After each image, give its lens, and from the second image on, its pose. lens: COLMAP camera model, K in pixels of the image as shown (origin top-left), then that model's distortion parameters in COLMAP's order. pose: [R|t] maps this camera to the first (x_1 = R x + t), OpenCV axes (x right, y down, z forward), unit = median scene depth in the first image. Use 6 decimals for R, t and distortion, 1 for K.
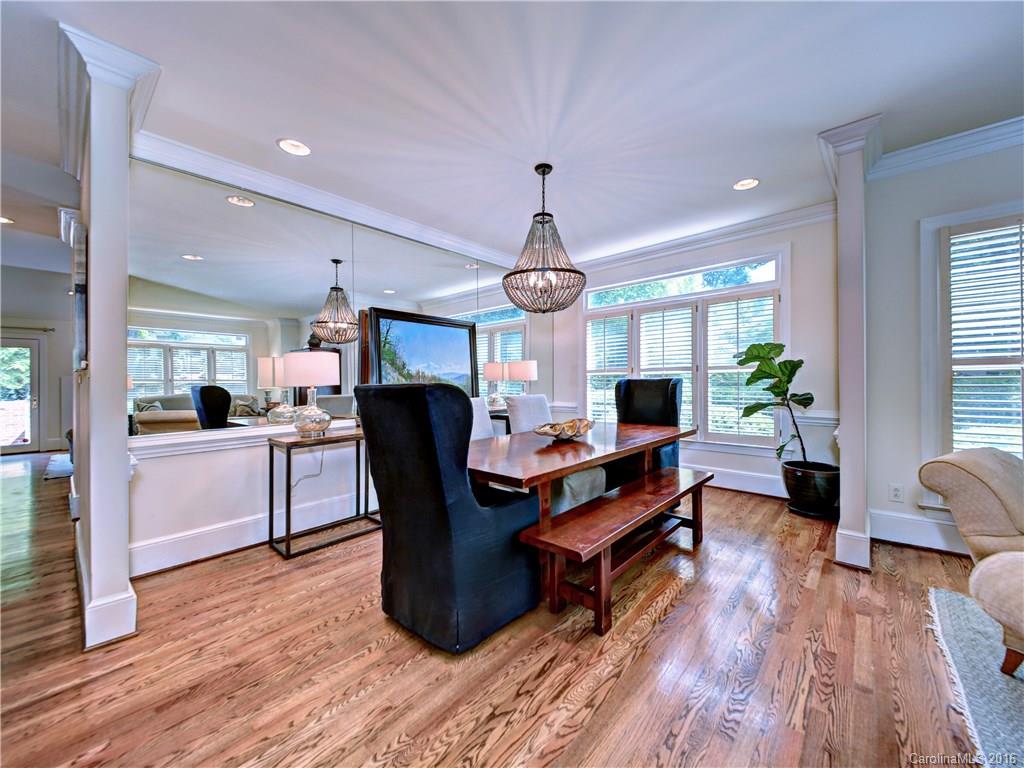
lens RADIAL K [[353.1, 0, 512.0], [0, 353.1, 384.0], [0, 0, 1]] dist [0.010761, 0.000004]
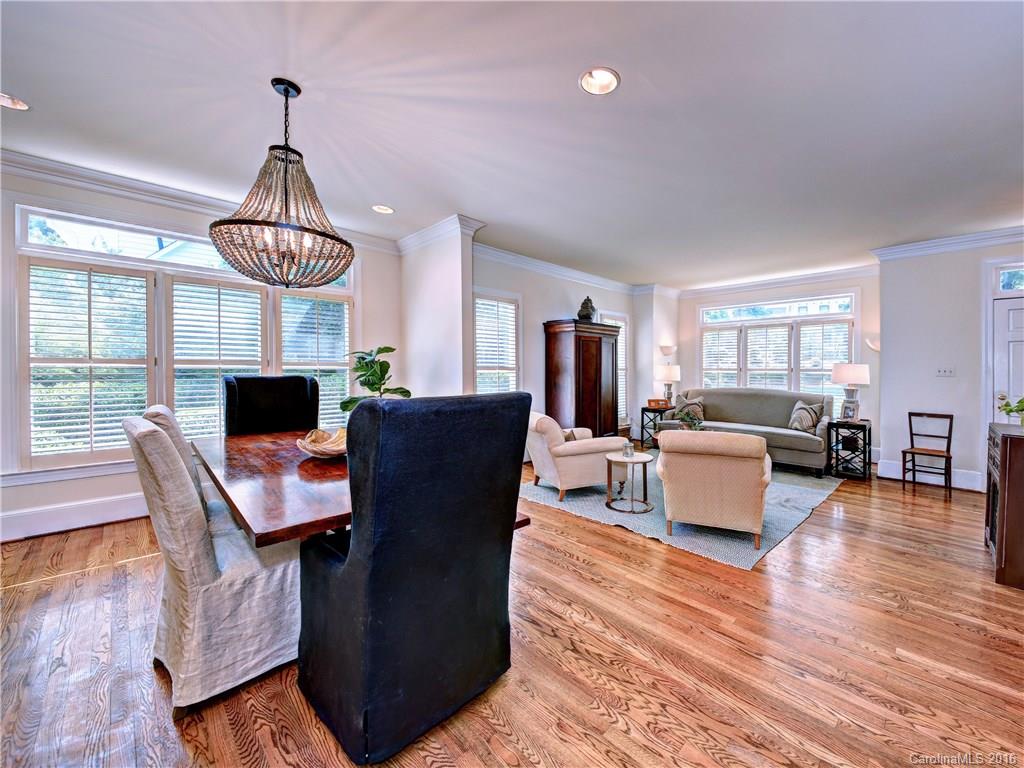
lens RADIAL K [[403.7, 0, 501.8], [0, 403.7, 381.9], [0, 0, 1]] dist [-0.001236, -0.000082]
pose [[0.197542, -0.017217, 0.980143, -1.345679], [0.013697, 0.999797, 0.014802, -0.027587], [-0.980199, 0.010501, 0.197738, 0.878827]]
